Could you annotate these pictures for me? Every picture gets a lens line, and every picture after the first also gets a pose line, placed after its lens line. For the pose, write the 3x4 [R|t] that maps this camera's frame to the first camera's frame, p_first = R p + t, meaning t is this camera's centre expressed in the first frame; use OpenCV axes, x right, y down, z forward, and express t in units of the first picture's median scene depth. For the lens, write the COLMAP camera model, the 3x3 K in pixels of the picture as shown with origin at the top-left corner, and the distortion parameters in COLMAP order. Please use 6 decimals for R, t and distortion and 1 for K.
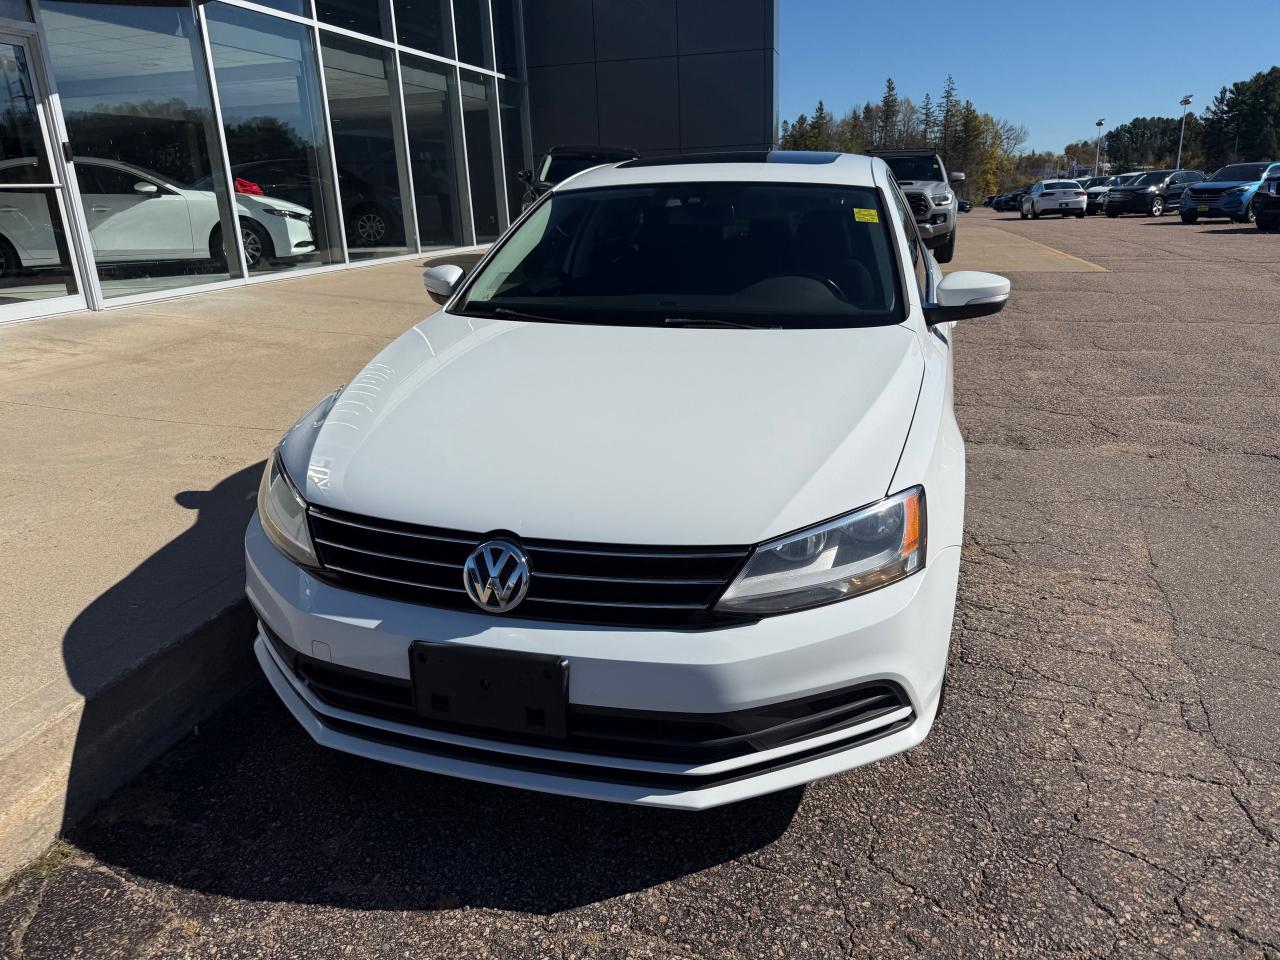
lens RADIAL K [[903.1, 0, 645.1], [0, 903.1, 489.6], [0, 0, 1]] dist [0.019830, -0.028881]
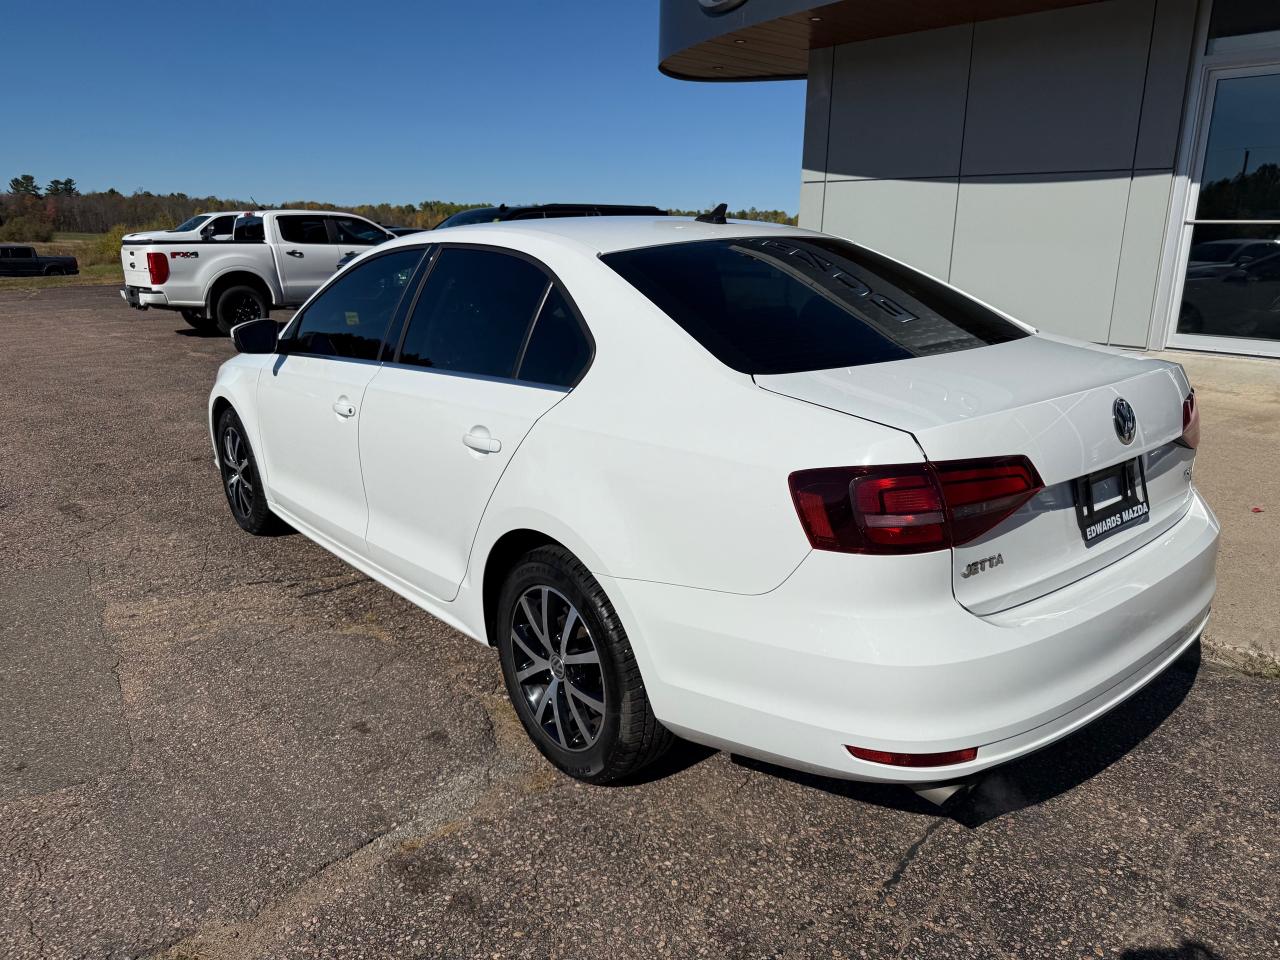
lens RADIAL K [[903.1, 0, 641.3], [0, 903.1, 476.4], [0, 0, 1]] dist [0.019830, -0.028881]
pose [[-0.567290, 0.241114, -0.787430, 0.228380], [-0.246633, 0.862547, 0.441797, -0.153802], [0.785719, 0.444833, -0.429848, 0.422280]]
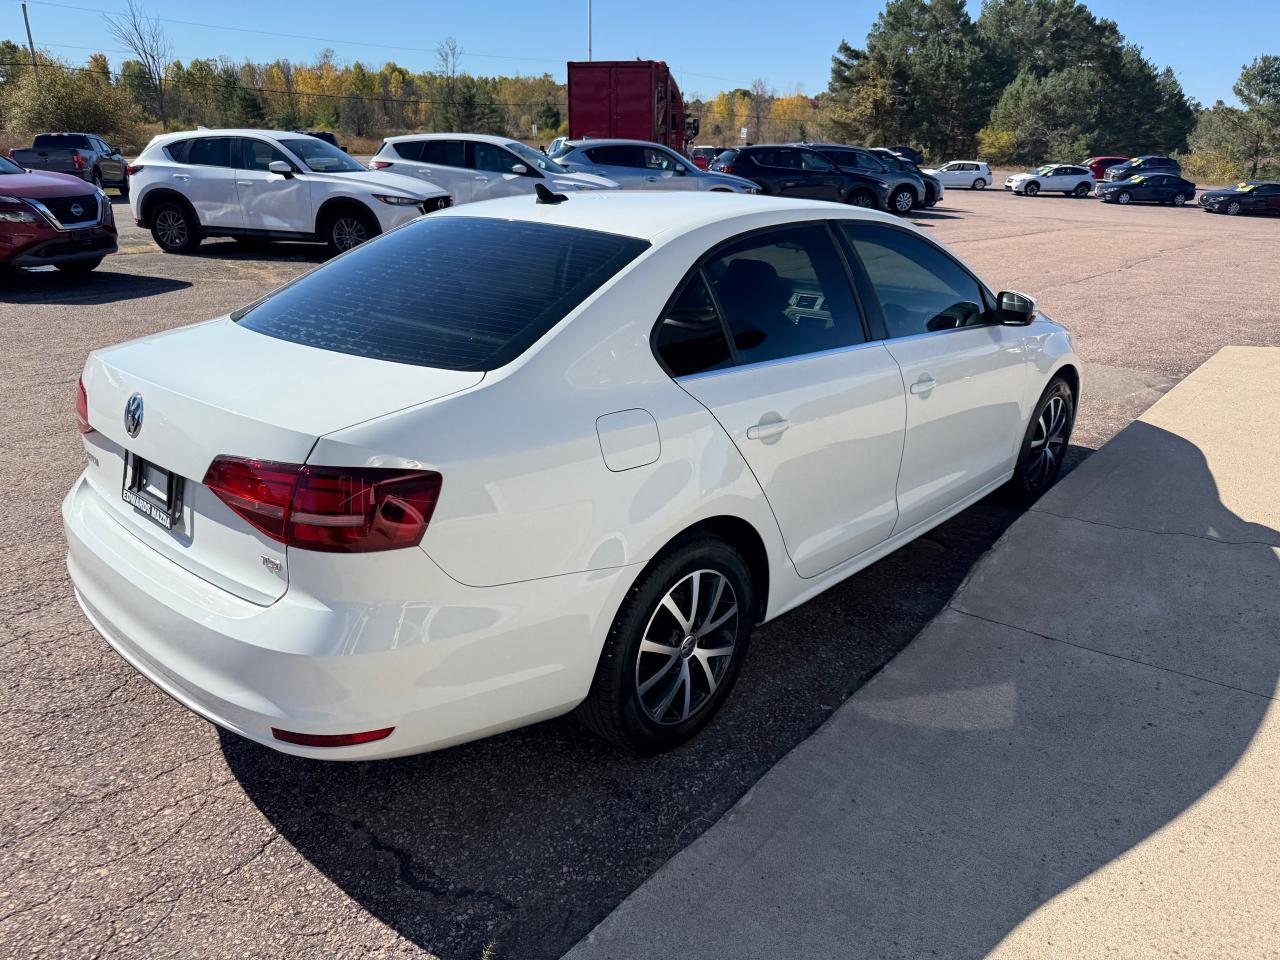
lens RADIAL K [[903.1, 0, 651.0], [0, 903.1, 477.7], [0, 0, 1]] dist [0.019830, -0.028881]
pose [[-0.898111, -0.139162, 0.417170, -0.074295], [0.147051, 0.798975, 0.583107, -0.184416], [-0.414455, 0.585041, -0.697104, 0.493386]]
